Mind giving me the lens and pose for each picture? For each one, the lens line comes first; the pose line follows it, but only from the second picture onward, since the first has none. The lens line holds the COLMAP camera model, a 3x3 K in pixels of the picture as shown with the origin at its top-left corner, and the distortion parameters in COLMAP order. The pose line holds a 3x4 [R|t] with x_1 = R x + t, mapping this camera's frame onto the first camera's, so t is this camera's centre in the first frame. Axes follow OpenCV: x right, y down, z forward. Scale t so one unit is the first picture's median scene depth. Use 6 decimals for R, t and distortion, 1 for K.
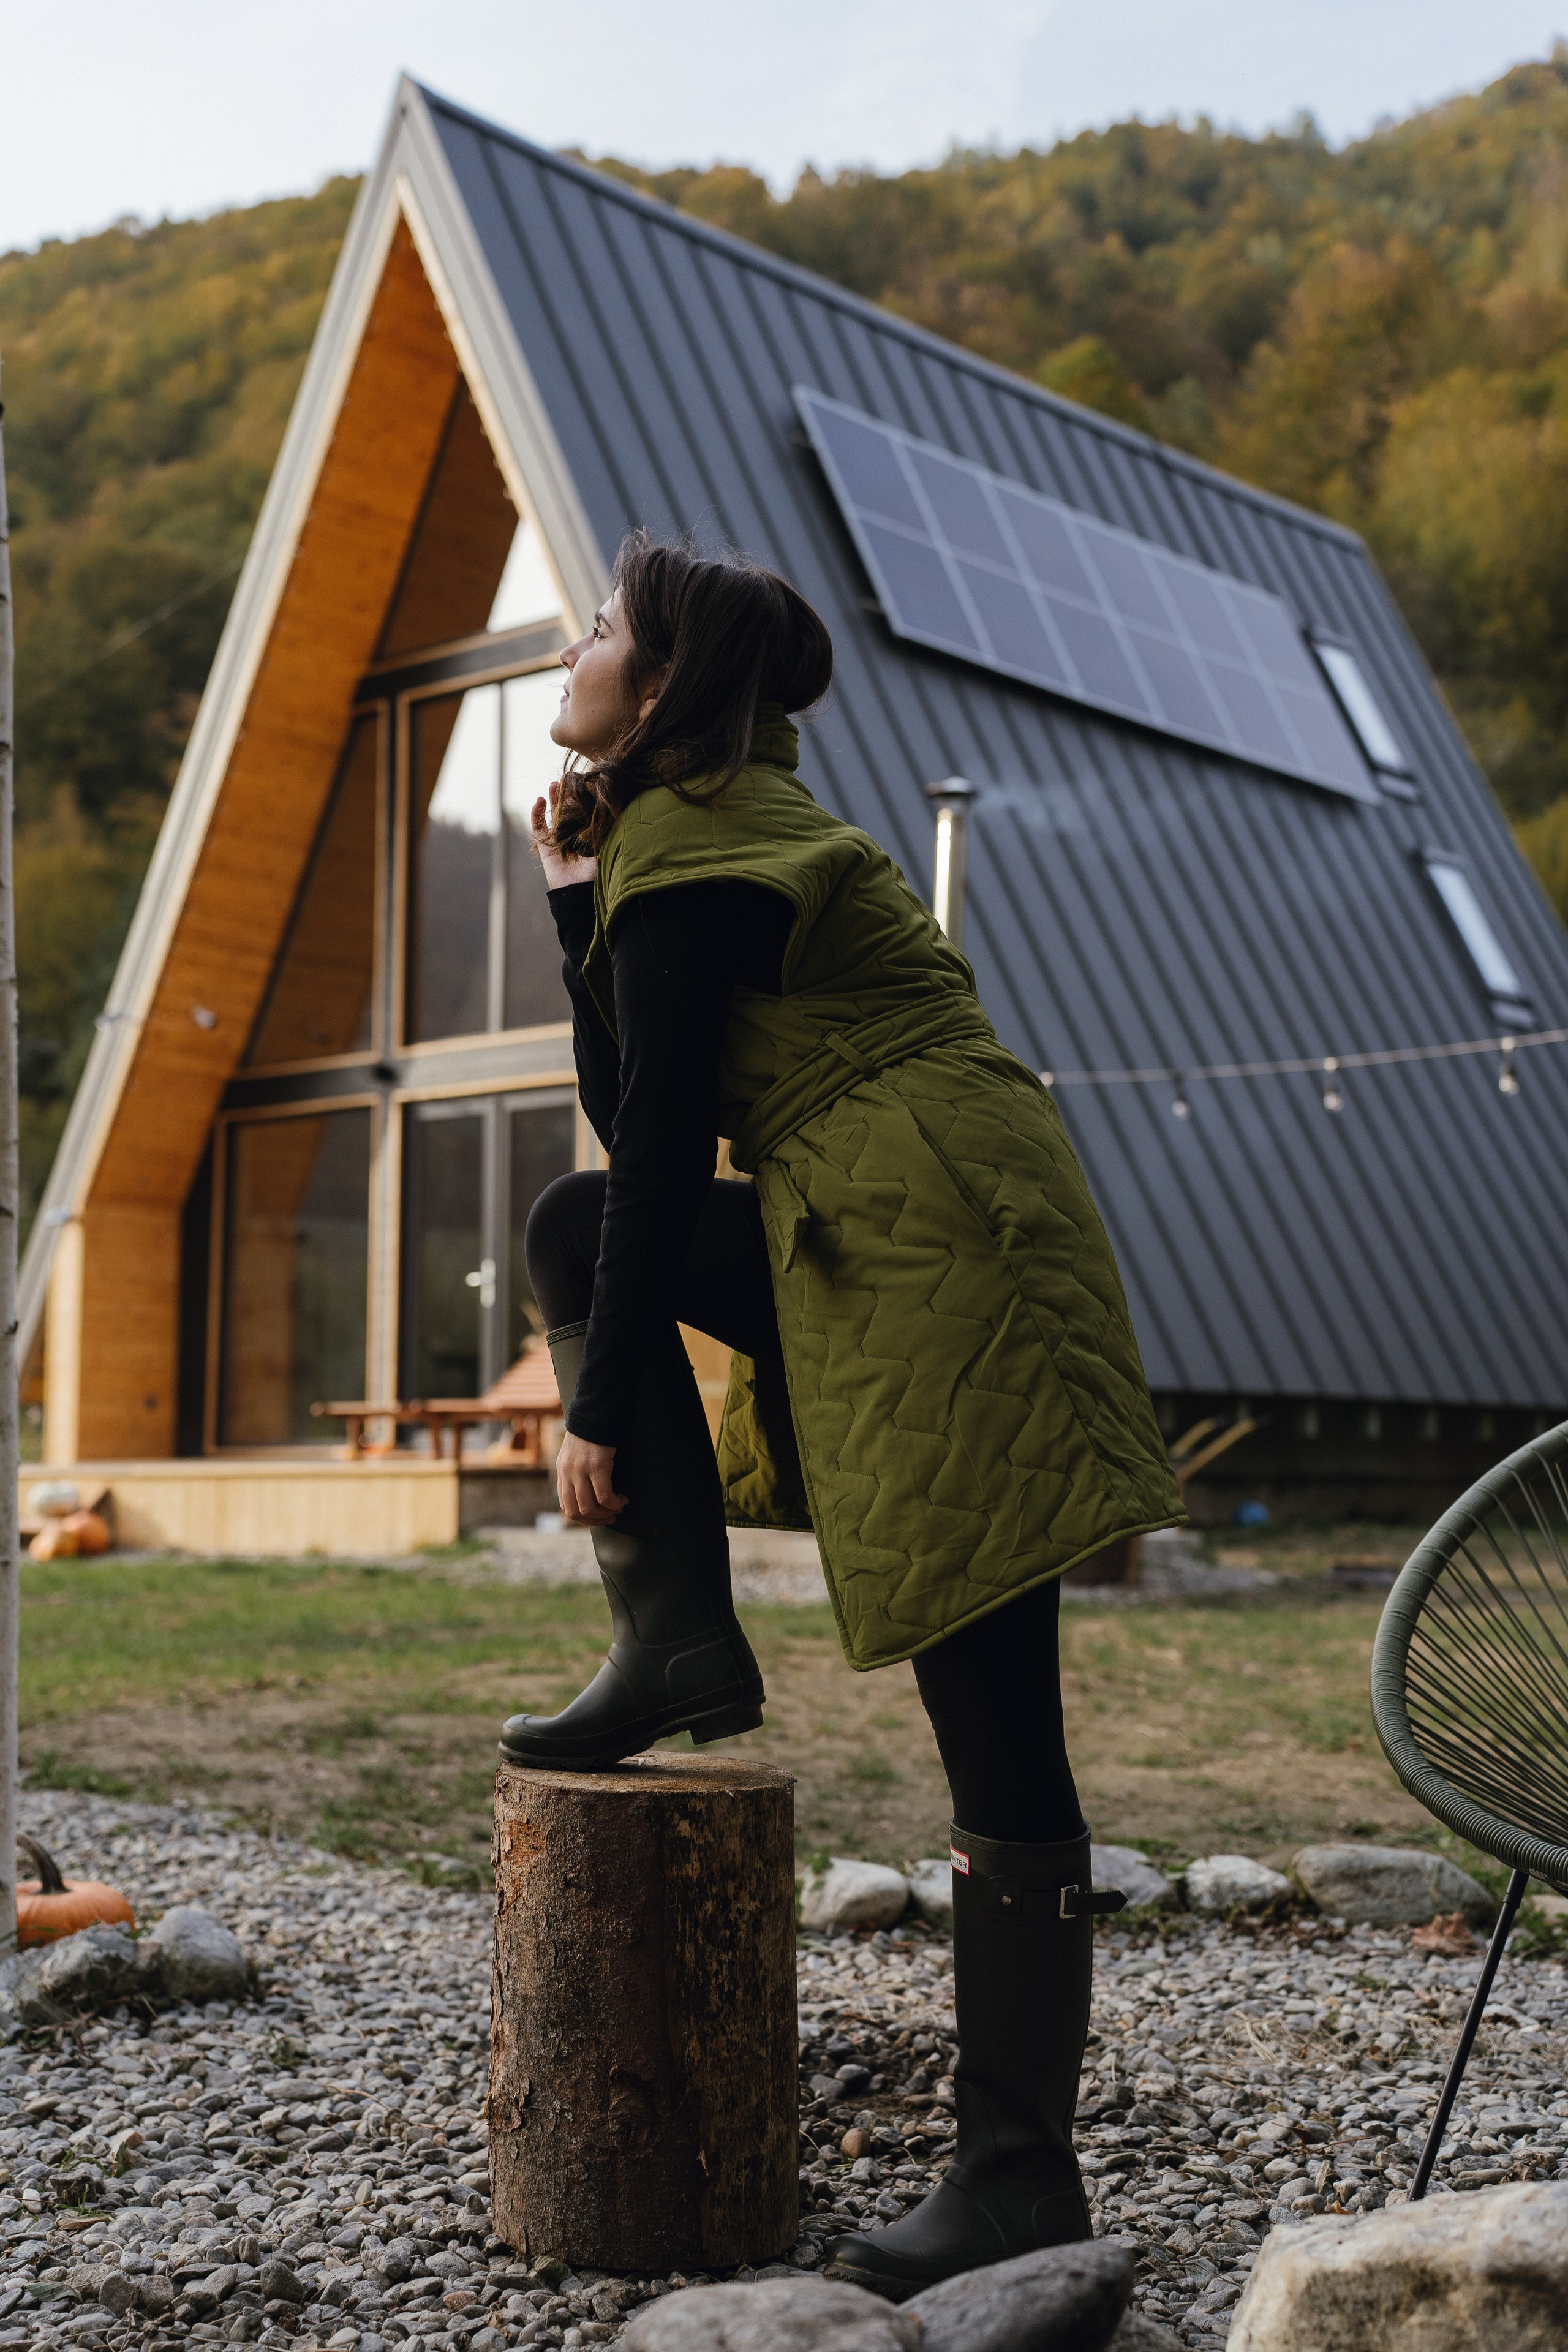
lens RADIAL K [[2912.9, 0, 784.0], [0, 2912.9, 1176.0], [0, 0, 1]] dist [0.145490, 0.044217]
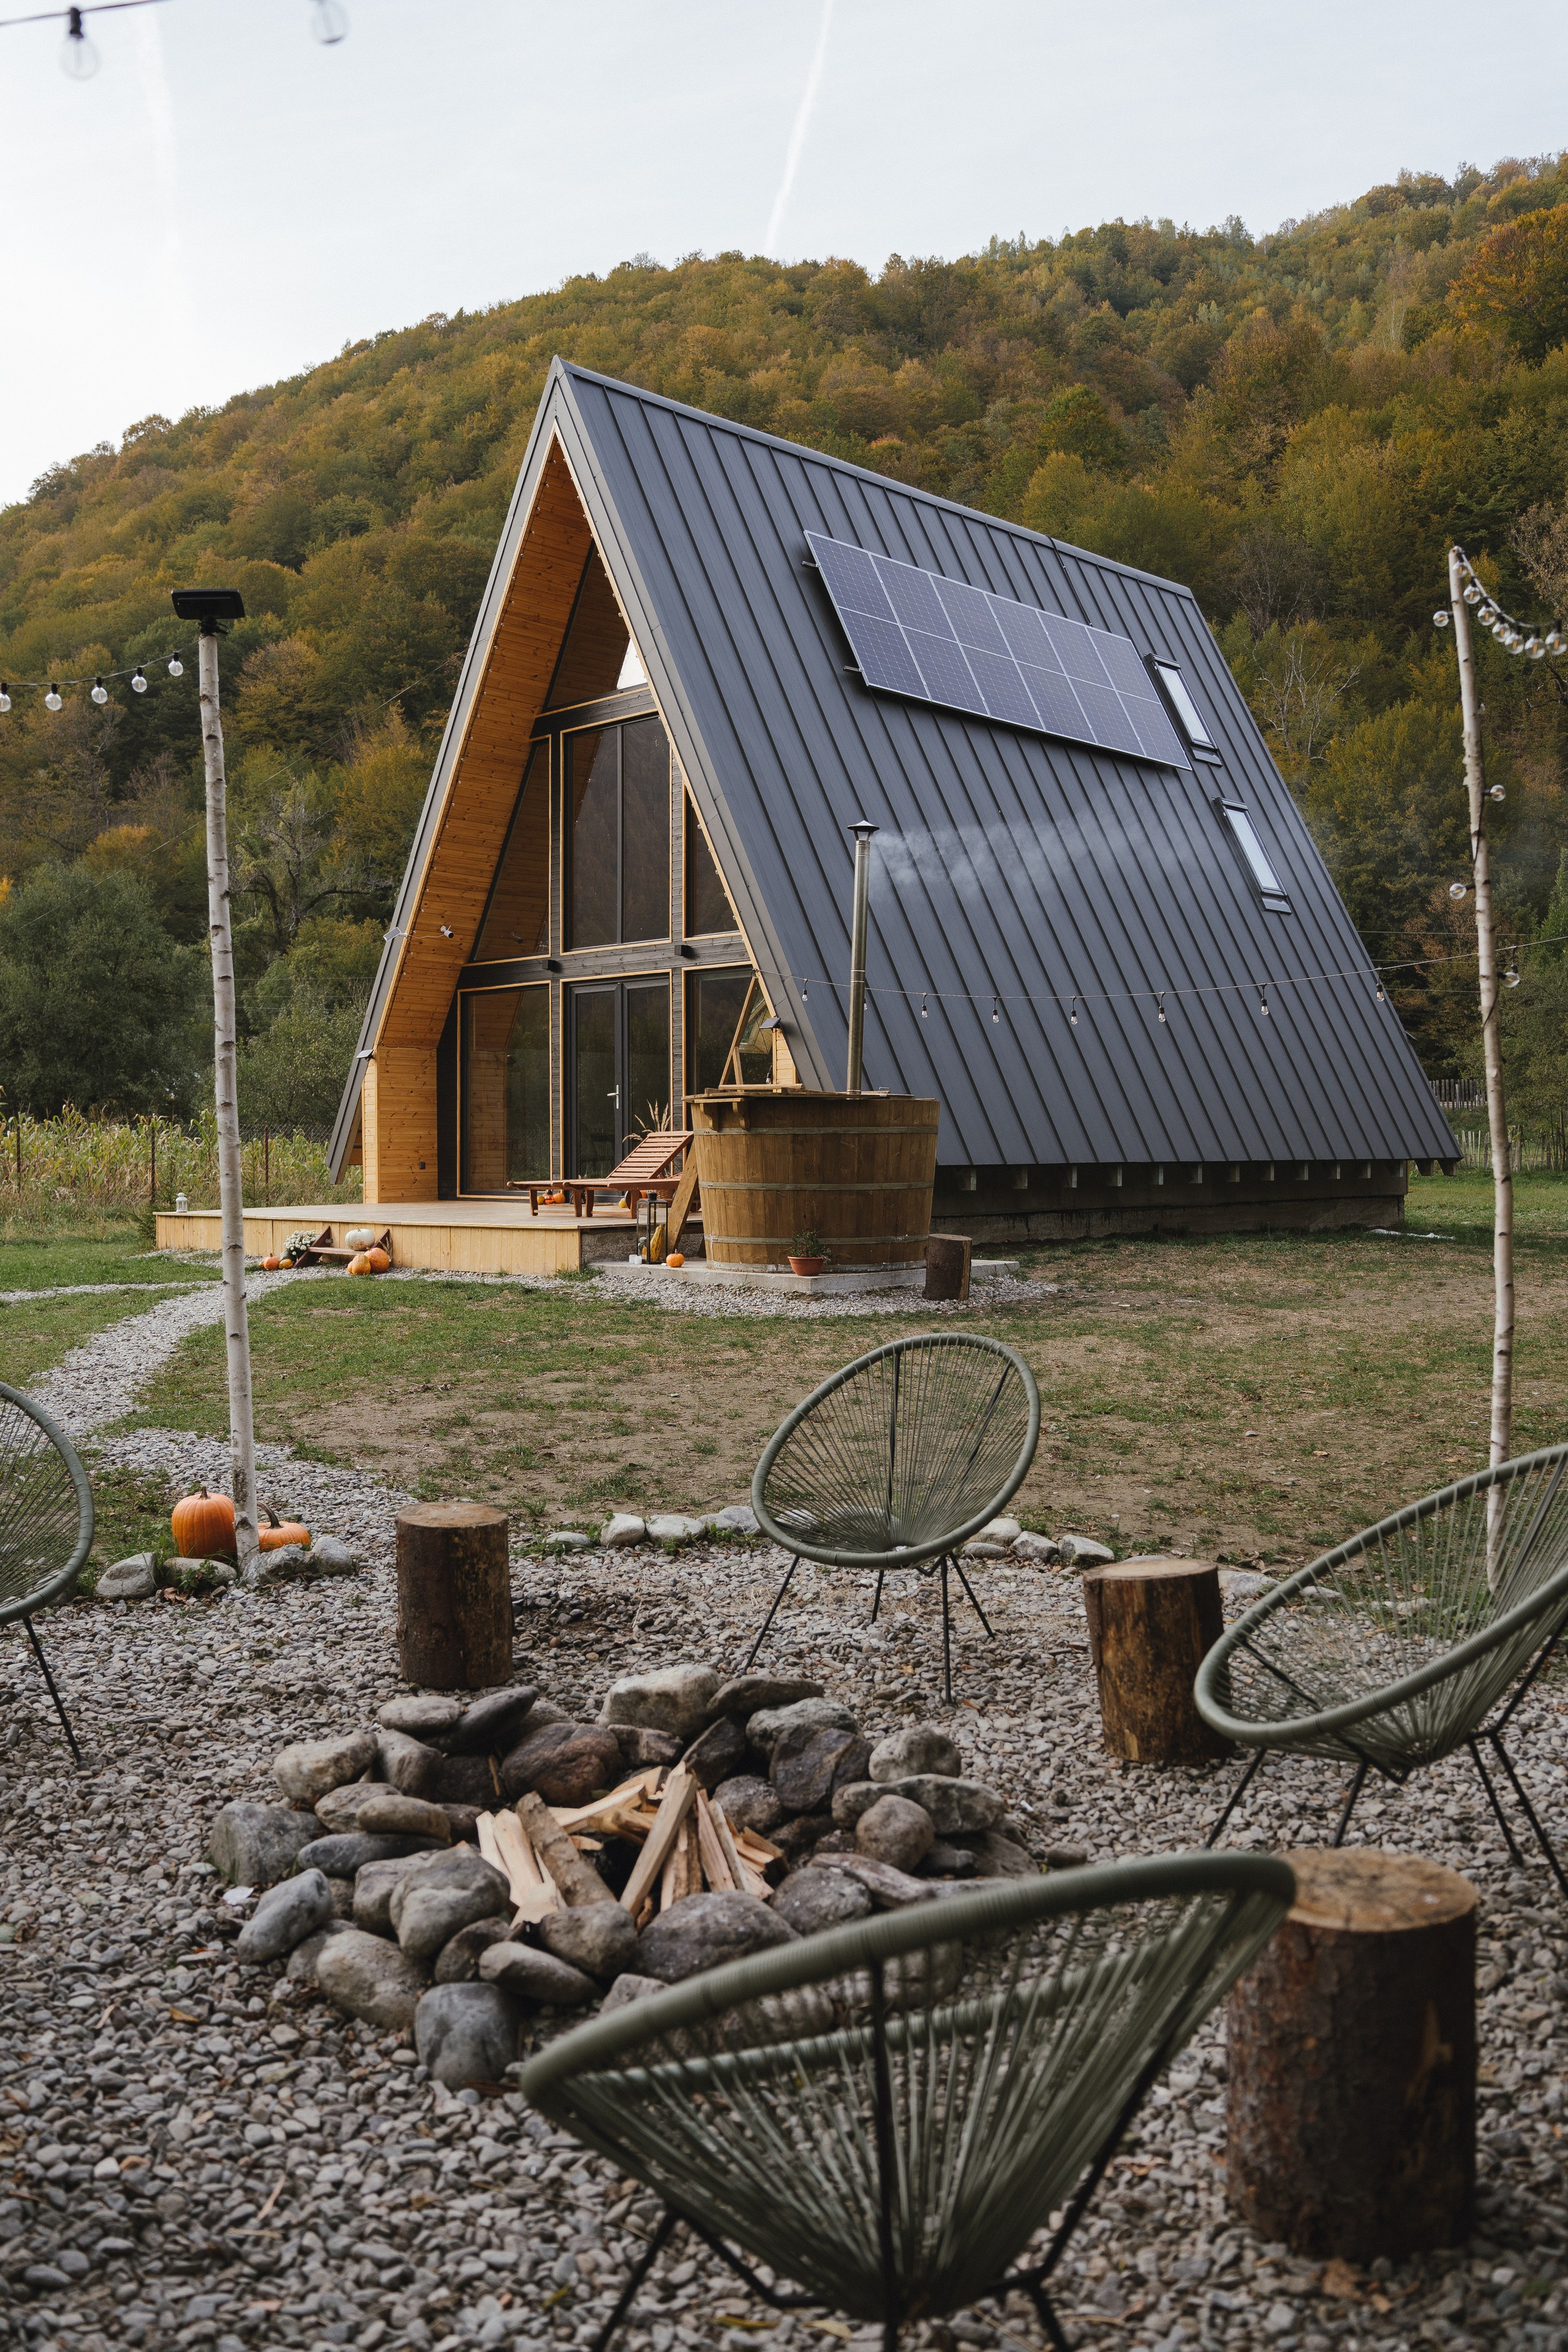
lens RADIAL K [[1999.0, 0, 763.6], [0, 1999.0, 1190.3], [0, 0, 1]] dist [-0.123655, 0.070006]
pose [[0.997834, -0.006729, -0.065443, 0.050978], [0.014630, 0.992543, 0.121016, -0.043558], [0.064141, -0.121711, 0.990491, -0.105235]]
